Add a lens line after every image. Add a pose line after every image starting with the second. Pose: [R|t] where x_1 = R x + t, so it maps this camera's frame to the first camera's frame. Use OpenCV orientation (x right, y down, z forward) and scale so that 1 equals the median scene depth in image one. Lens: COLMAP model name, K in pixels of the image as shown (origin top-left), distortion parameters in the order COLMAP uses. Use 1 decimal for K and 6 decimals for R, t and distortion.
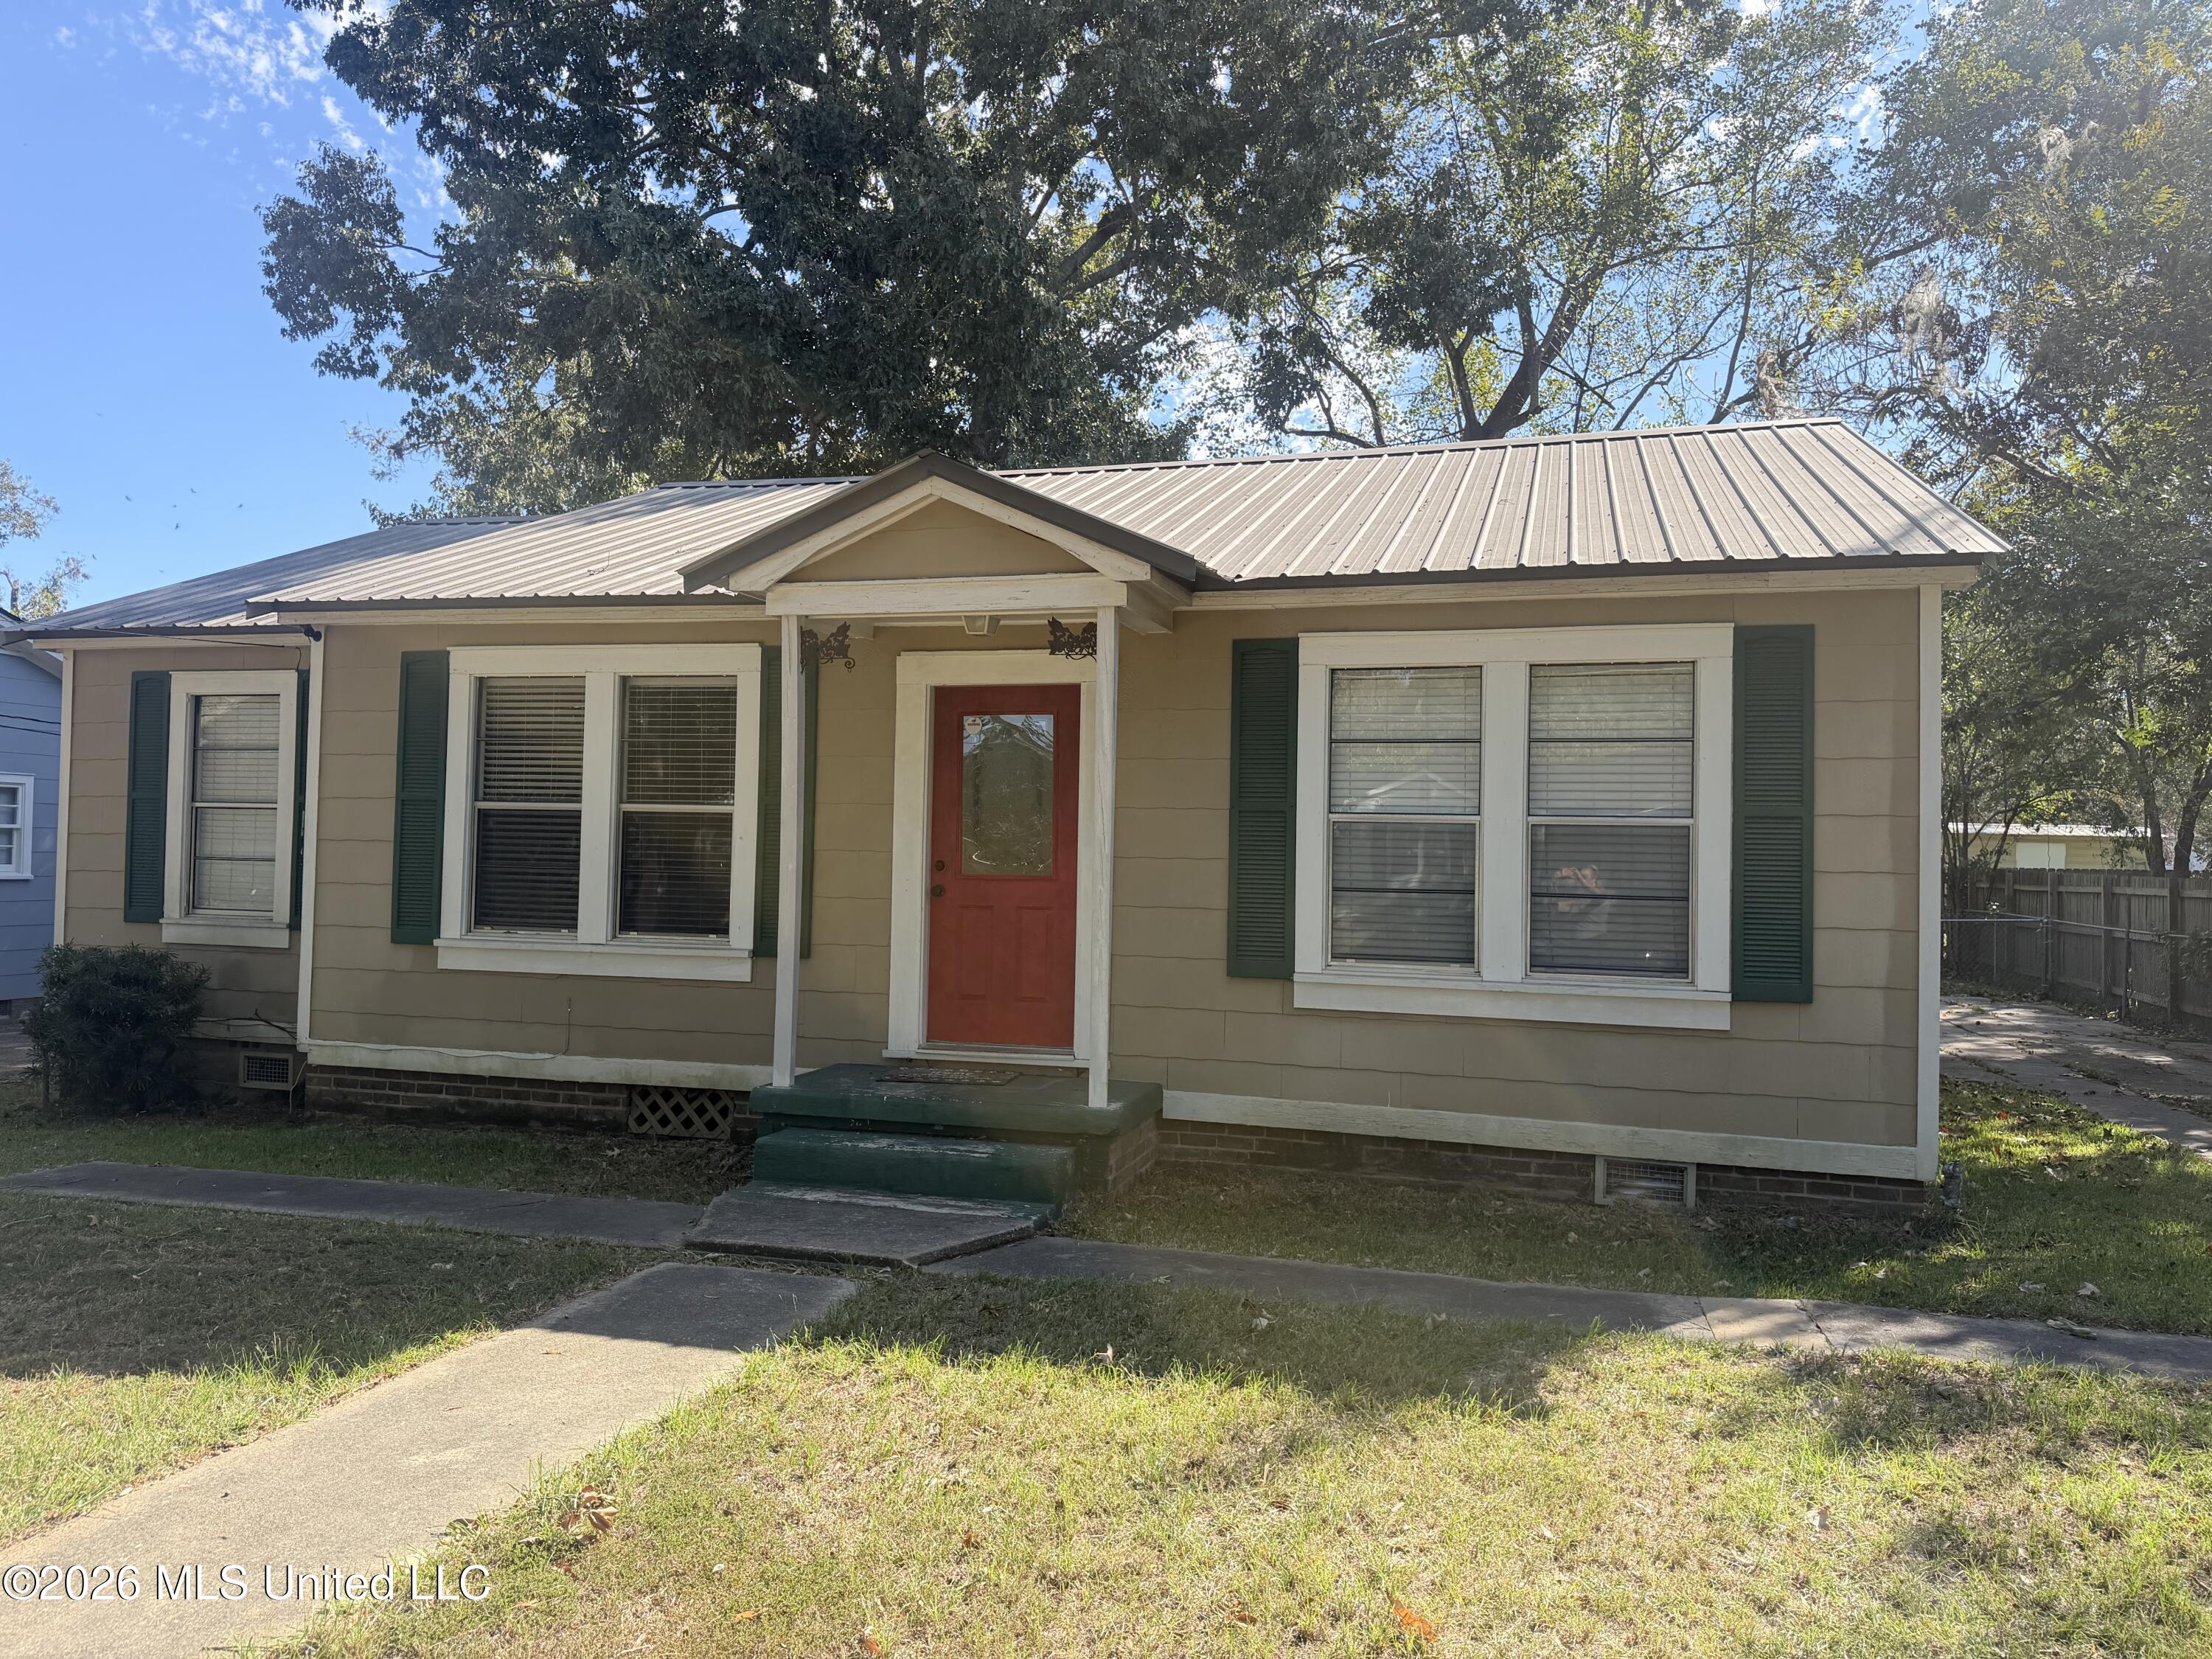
lens RADIAL K [[1561.3, 0, 1108.9], [0, 1561.3, 805.0], [0, 0, 1]] dist [0.060837, -0.075394]
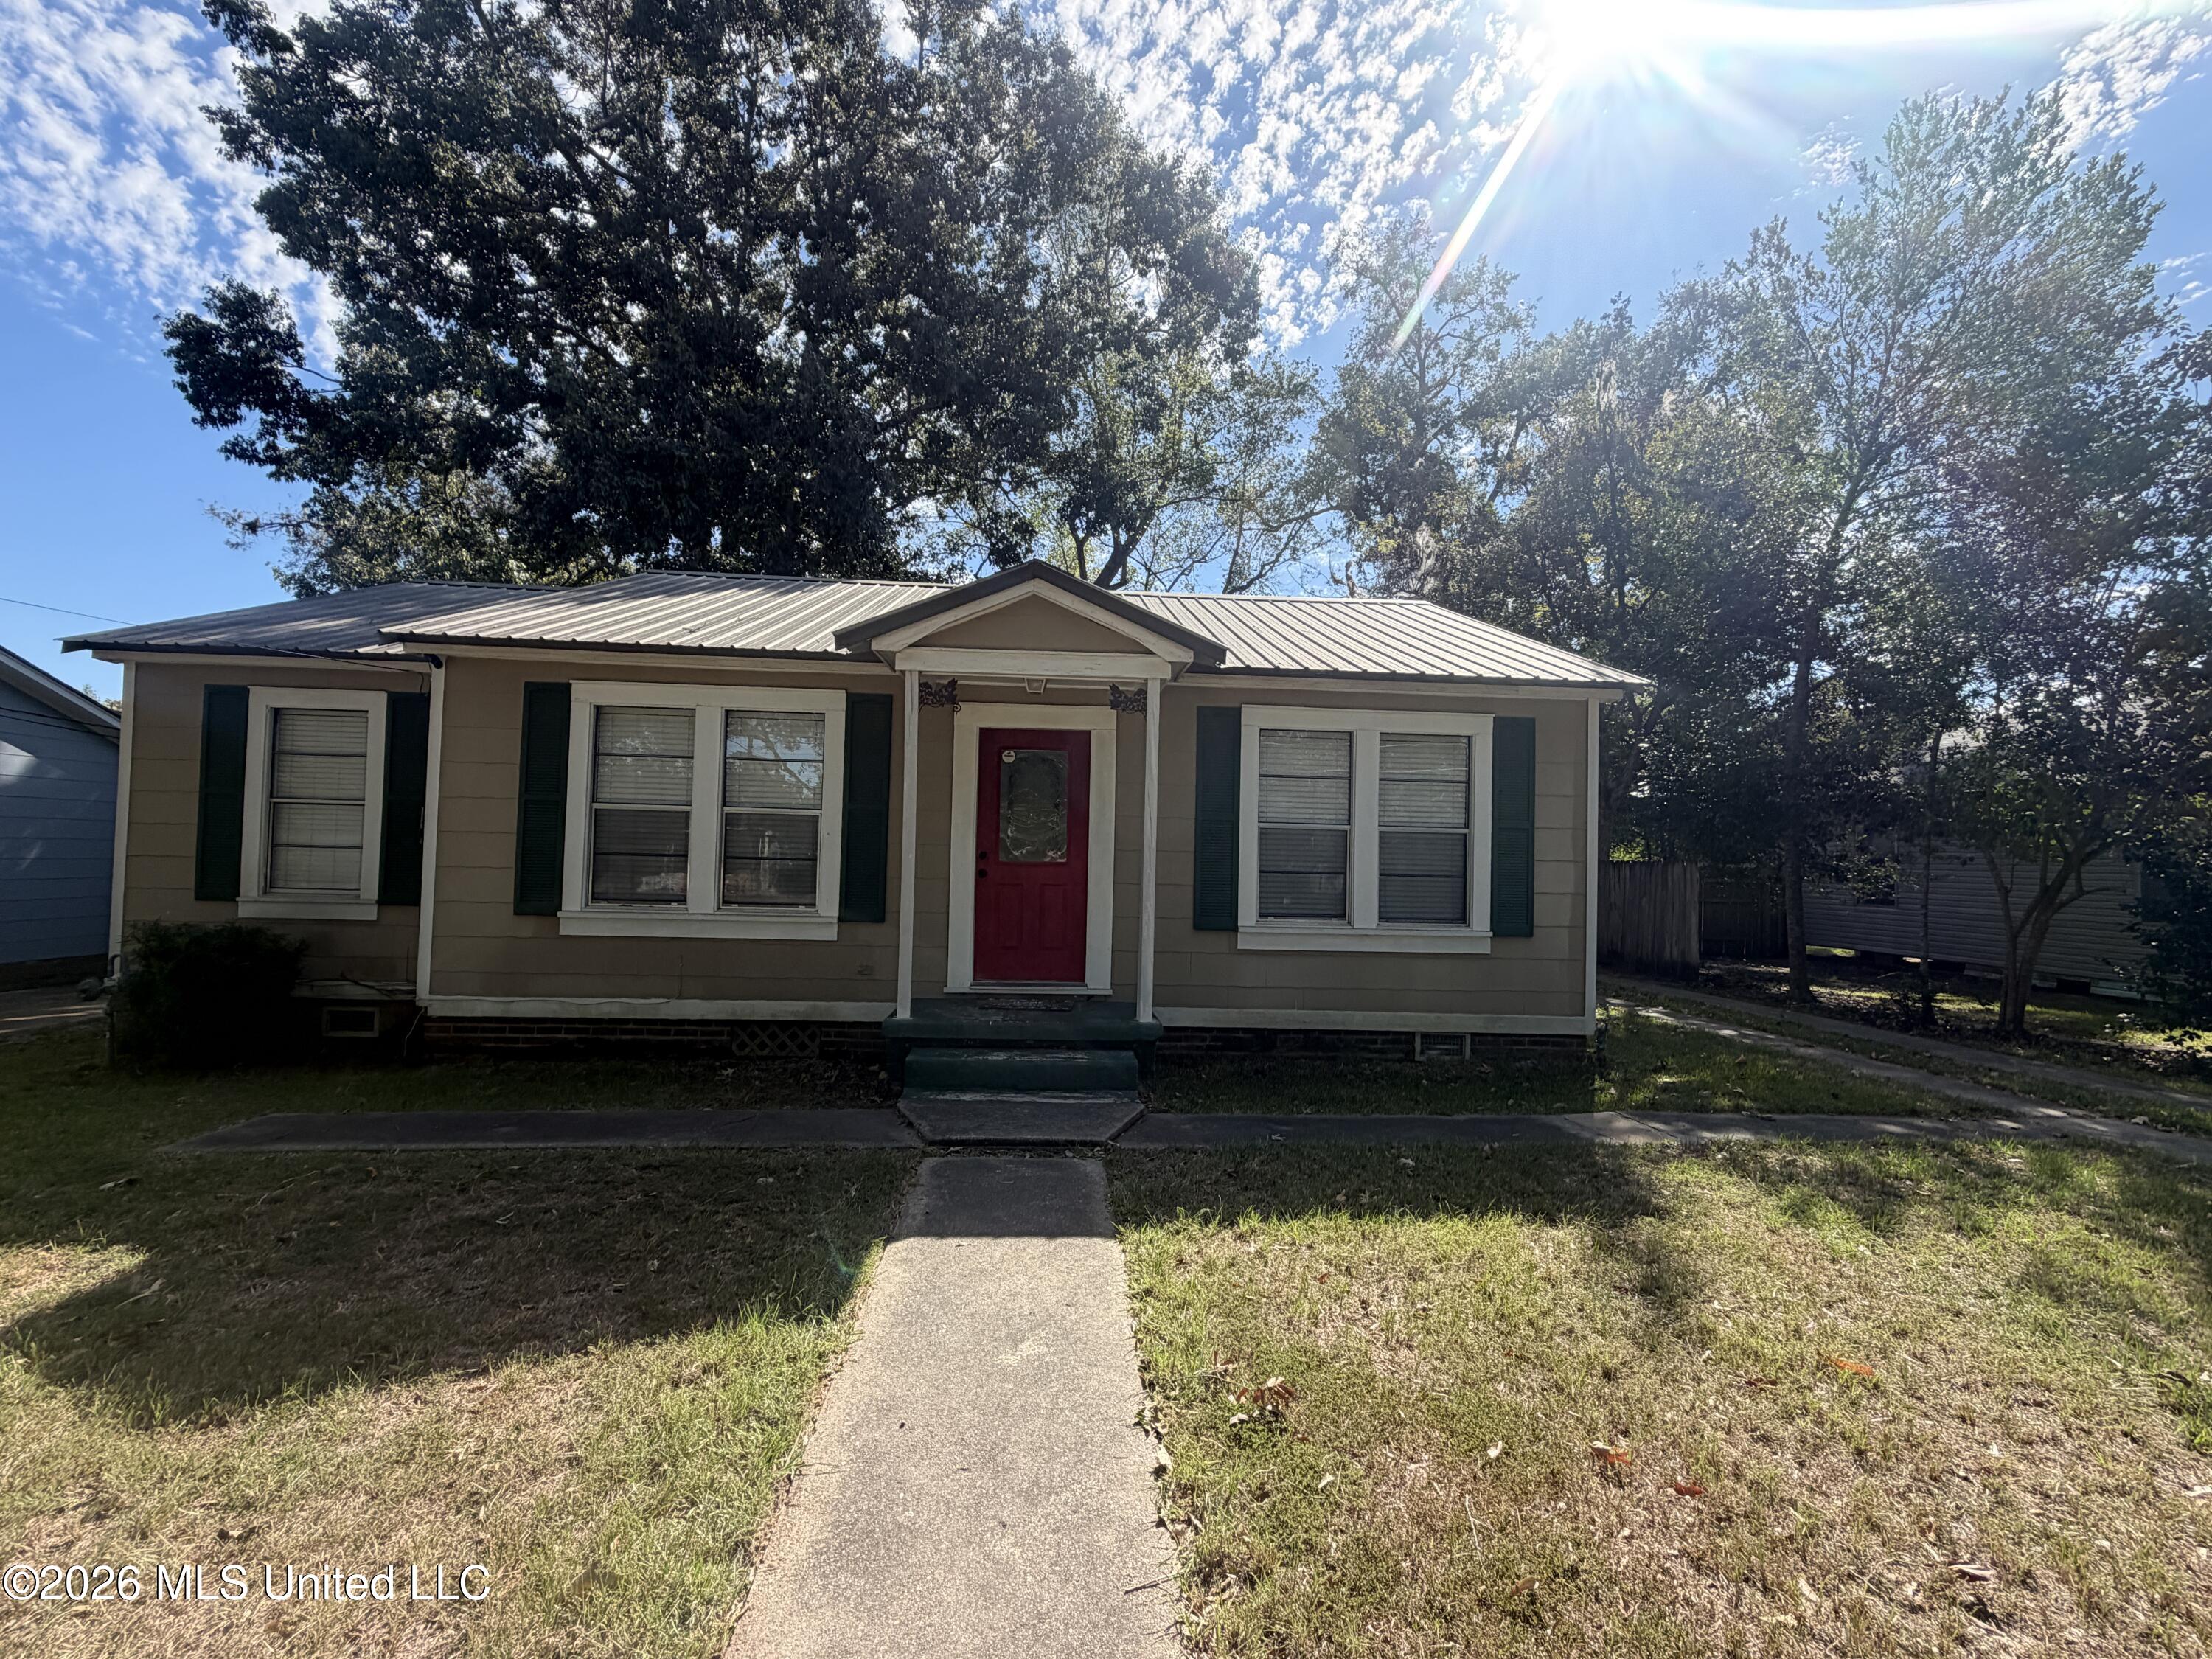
lens RADIAL K [[957.4, 0, 1105.9], [0, 957.4, 817.3], [0, 0, 1]] dist [0.004054, 0.000483]
pose [[0.942161, 0.016279, 0.334764, -0.273258], [-0.016970, 0.999856, -0.000863, 0.002947], [-0.334730, -0.004868, 0.942302, 0.132608]]
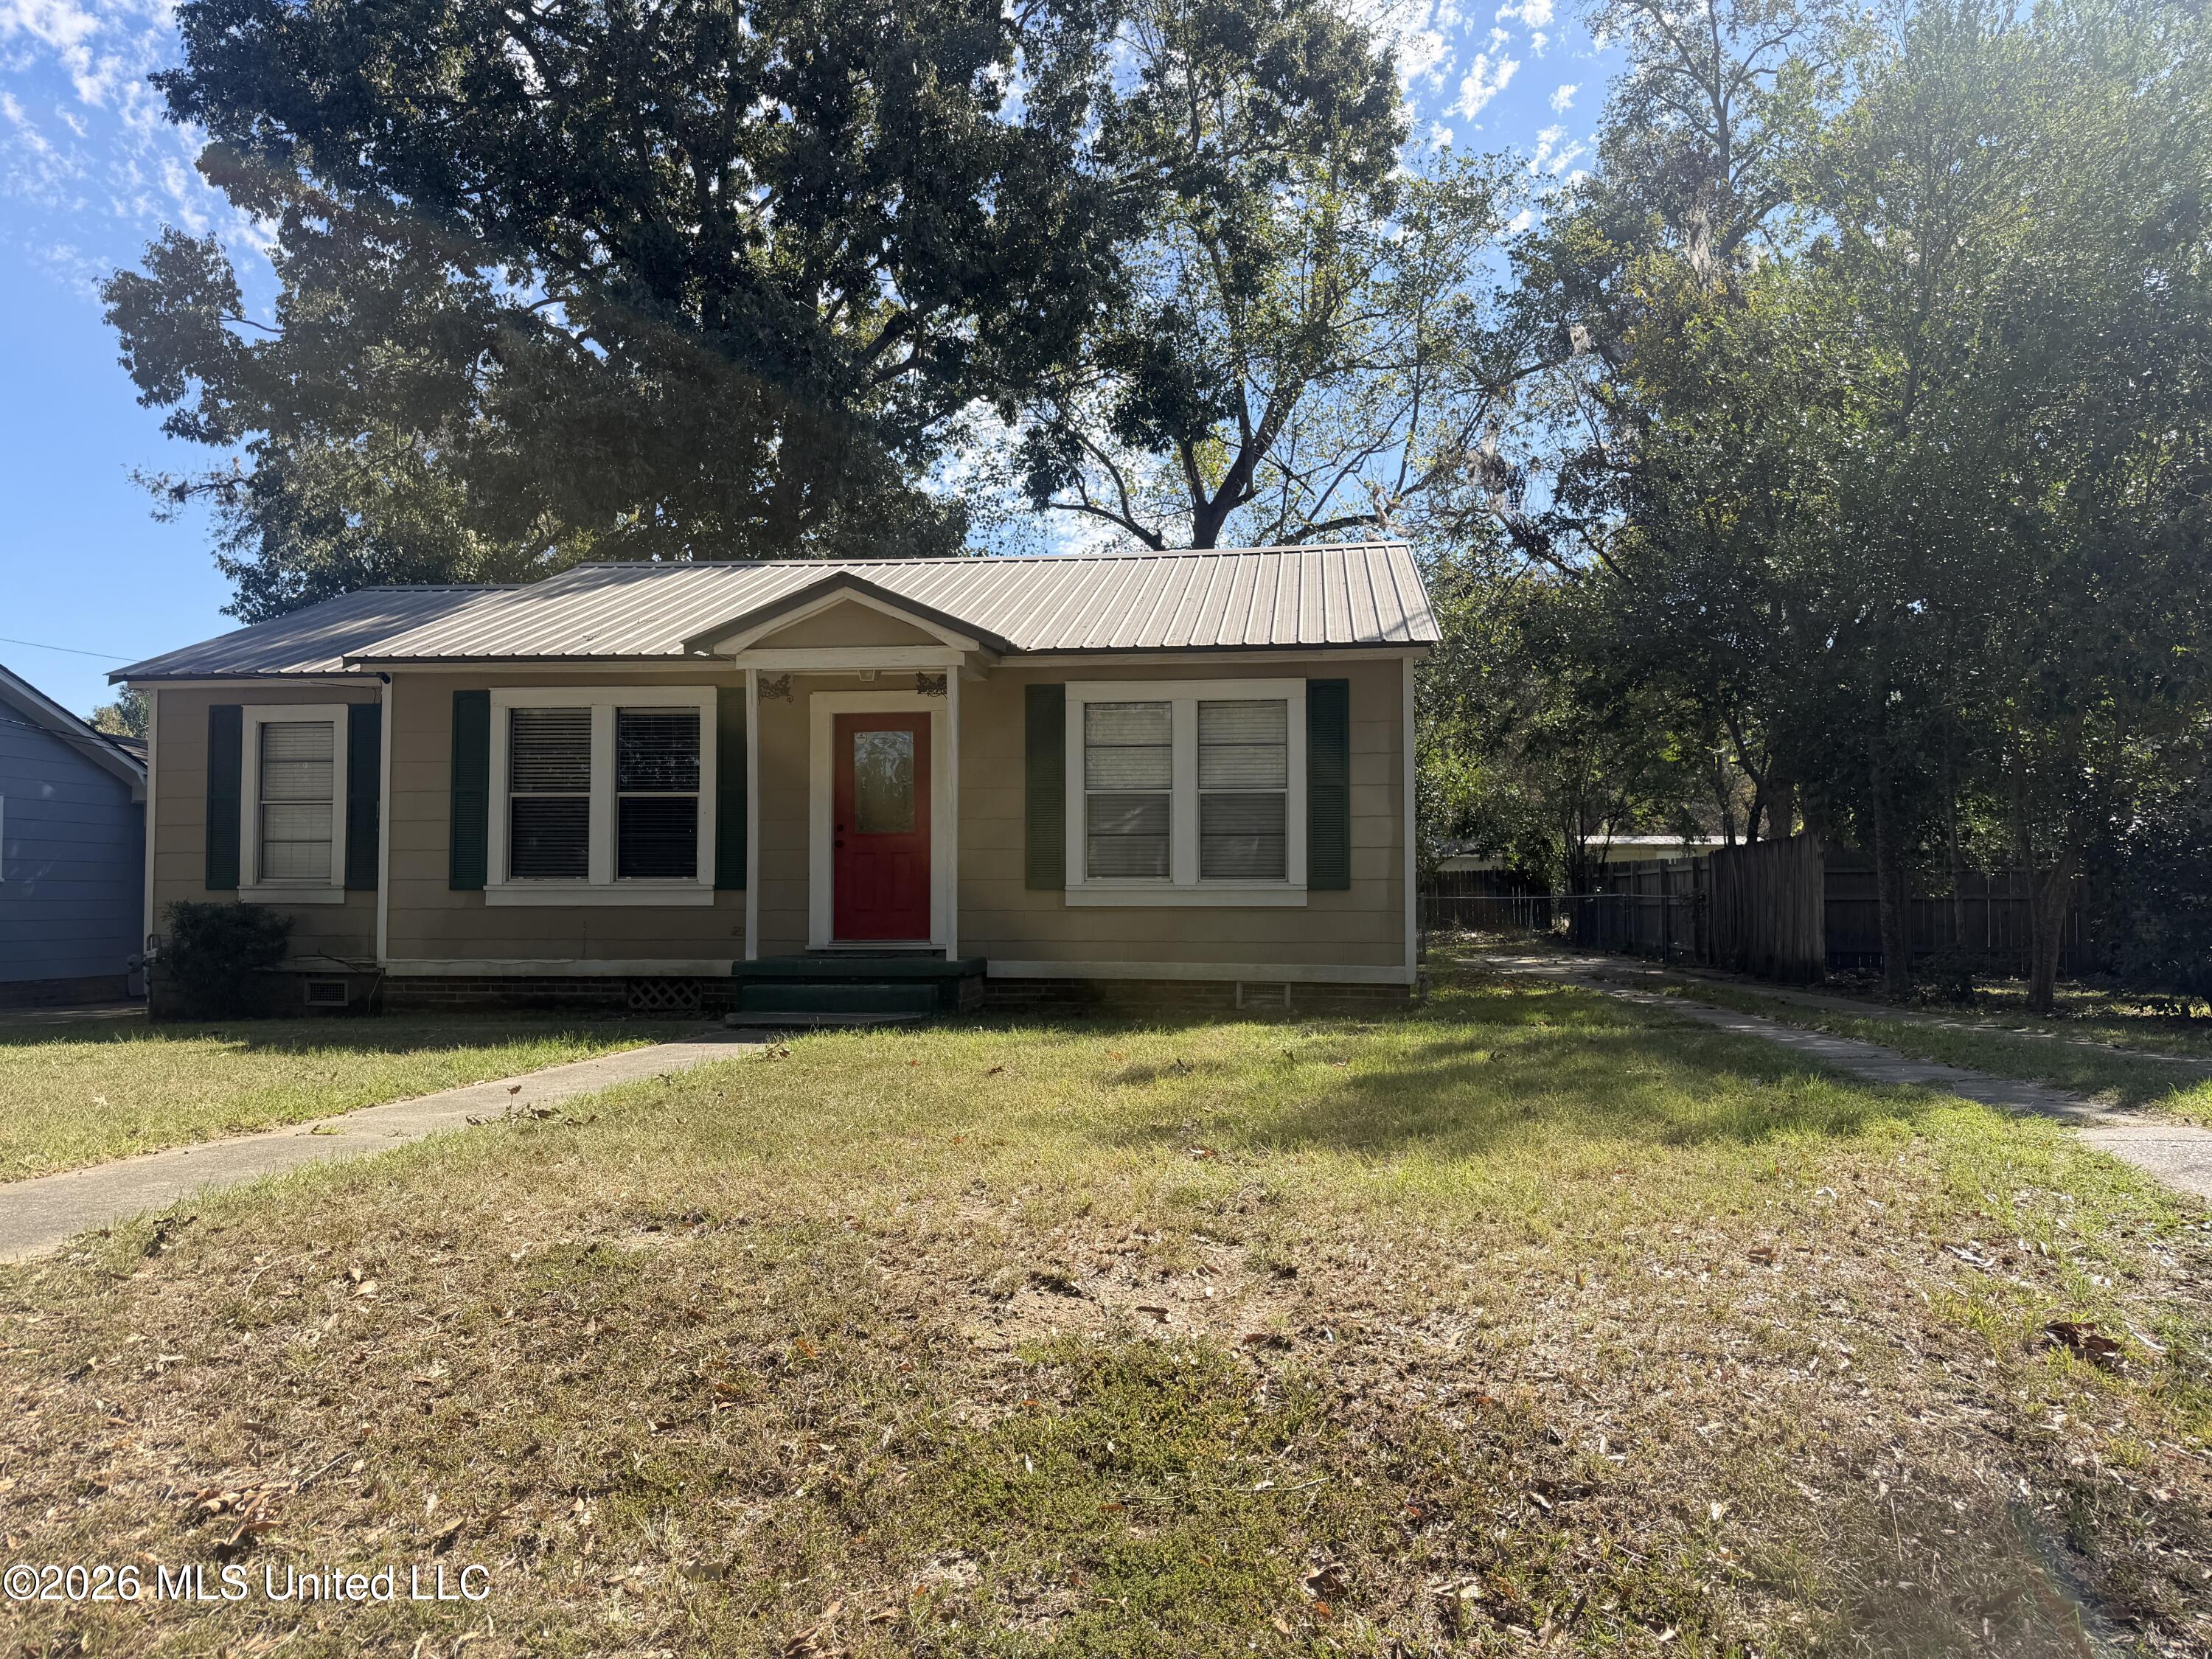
lens RADIAL K [[1561.3, 0, 1127.3], [0, 1561.3, 827.4], [0, 0, 1]] dist [0.060837, -0.075394]
pose [[0.986658, -0.012691, 0.162314, -0.072438], [0.014383, 0.999854, -0.009249, 0.053039], [-0.162173, 0.011460, 0.986696, -0.555267]]
